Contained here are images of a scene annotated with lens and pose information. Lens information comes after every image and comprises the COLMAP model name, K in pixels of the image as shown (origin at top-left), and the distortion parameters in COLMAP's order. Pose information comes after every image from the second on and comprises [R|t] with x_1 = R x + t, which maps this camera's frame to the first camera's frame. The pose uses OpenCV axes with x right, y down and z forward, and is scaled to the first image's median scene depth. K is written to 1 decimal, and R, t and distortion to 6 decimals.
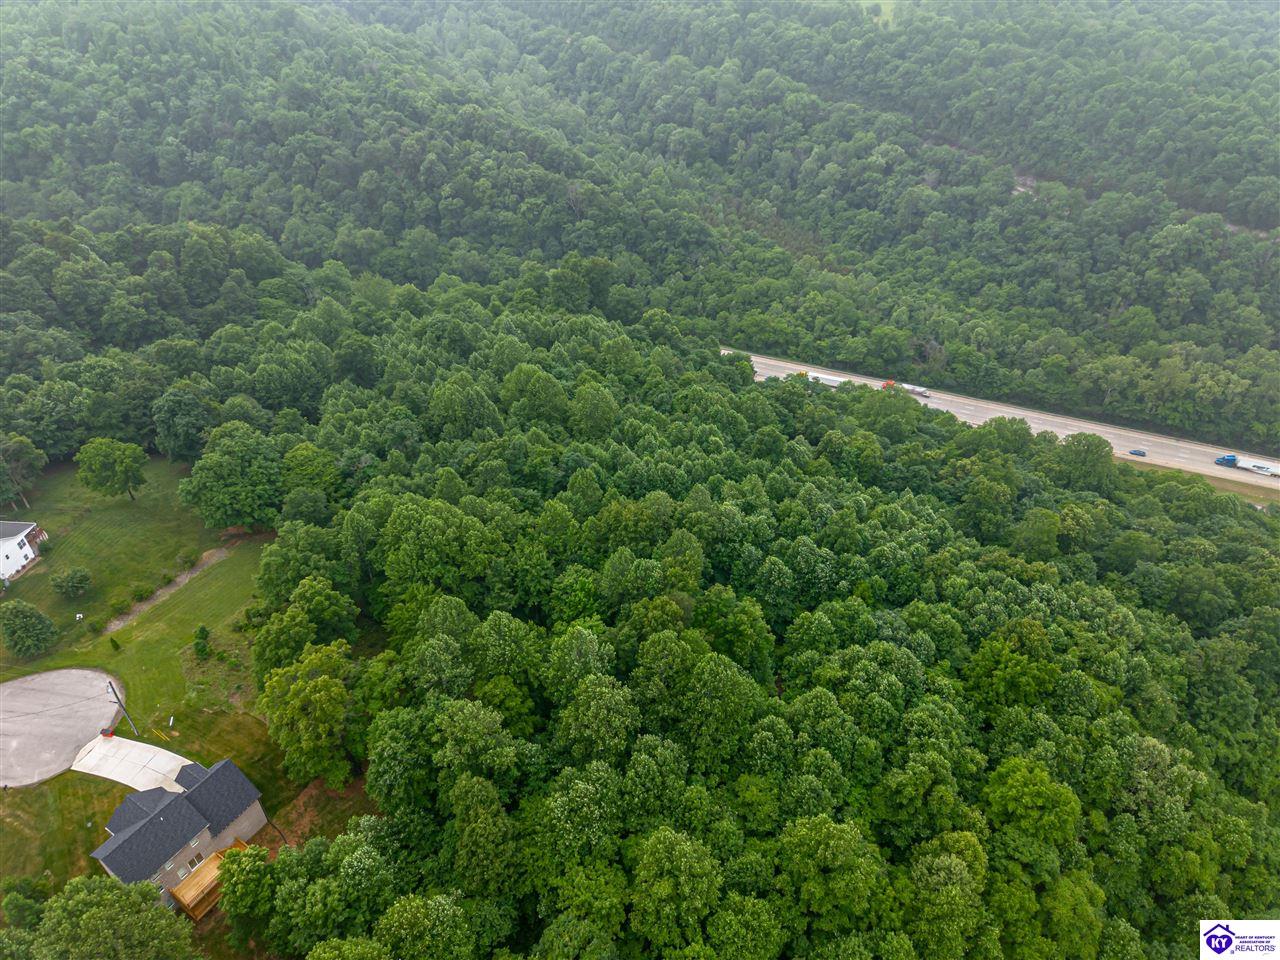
lens RADIAL K [[816.6, 0, 643.4], [0, 816.6, 498.3], [0, 0, 1]] dist [0.219222, -0.209647]
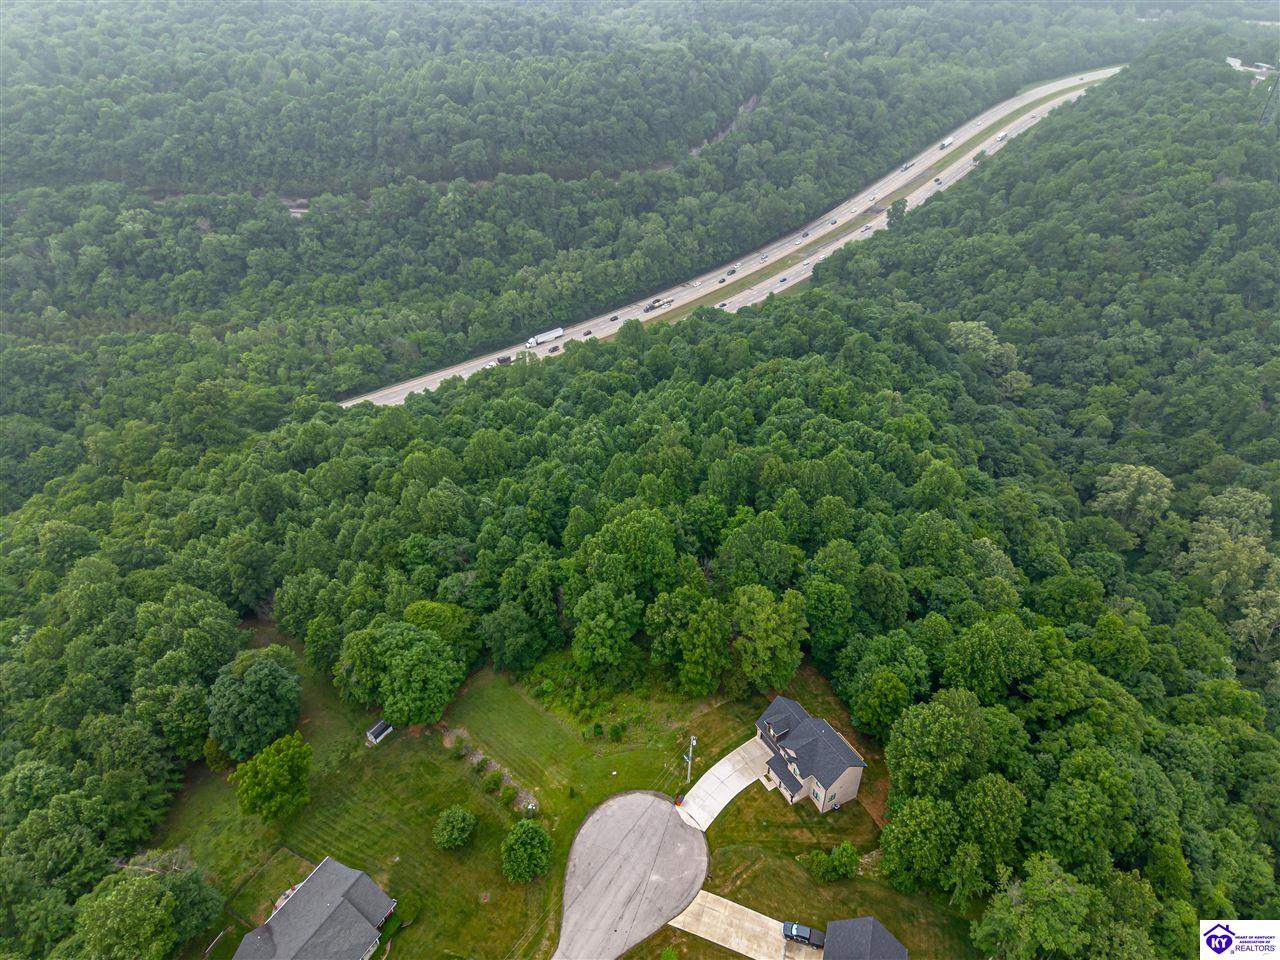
lens RADIAL K [[816.6, 0, 643.4], [0, 816.6, 498.3], [0, 0, 1]] dist [0.219222, -0.209647]
pose [[0.442500, -0.554258, 0.704977, -0.961021], [0.564113, 0.783150, 0.261635, -0.280385], [-0.697115, 0.281913, 0.659208, 0.163215]]
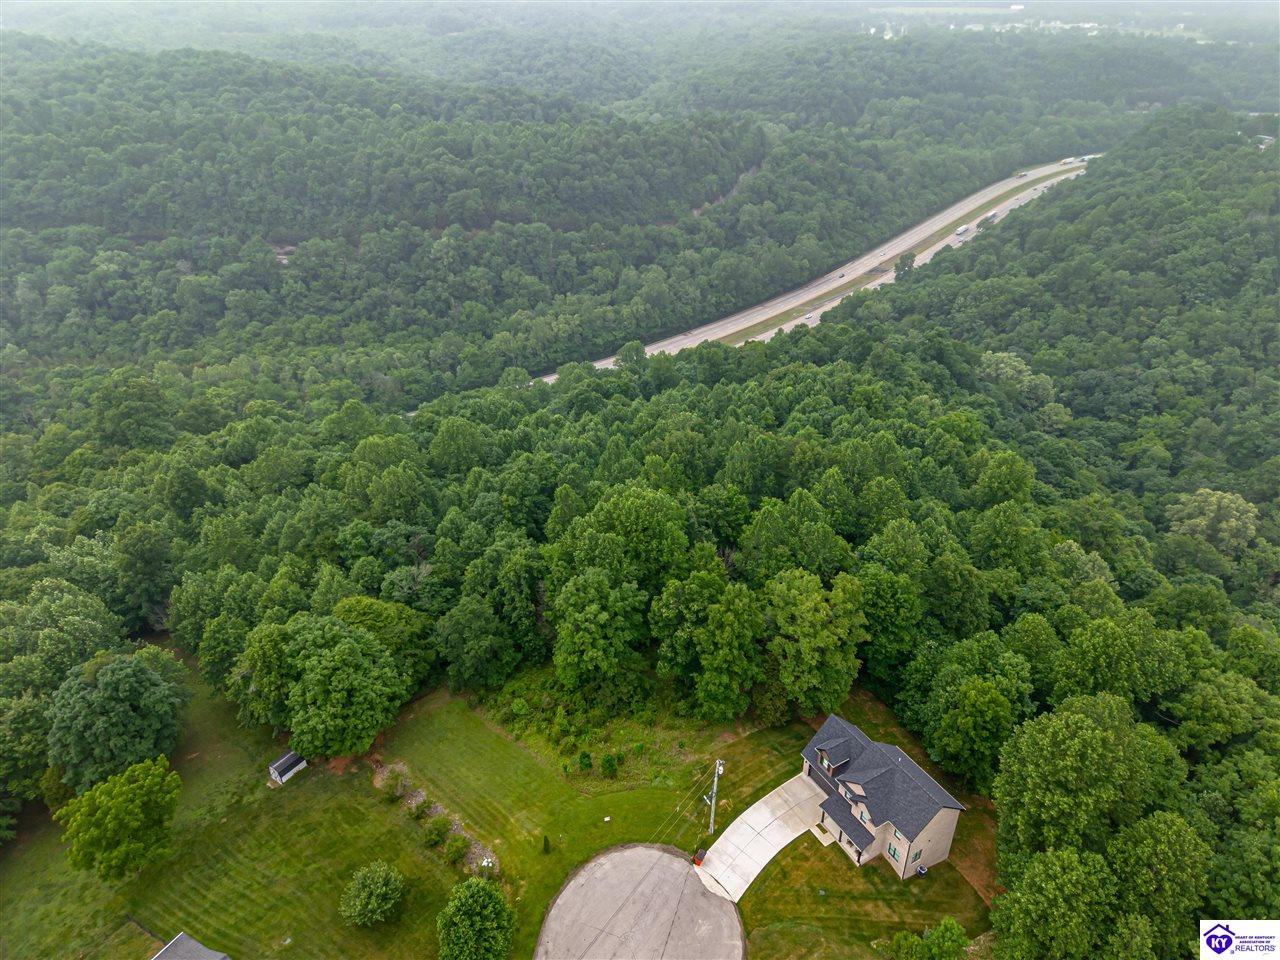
lens RADIAL K [[816.6, 0, 643.4], [0, 816.6, 498.3], [0, 0, 1]] dist [0.219222, -0.209647]
pose [[0.442850, -0.466538, 0.765654, -0.871164], [0.556668, 0.812499, 0.173108, -0.126152], [-0.702854, 0.349554, 0.619522, 0.357052]]
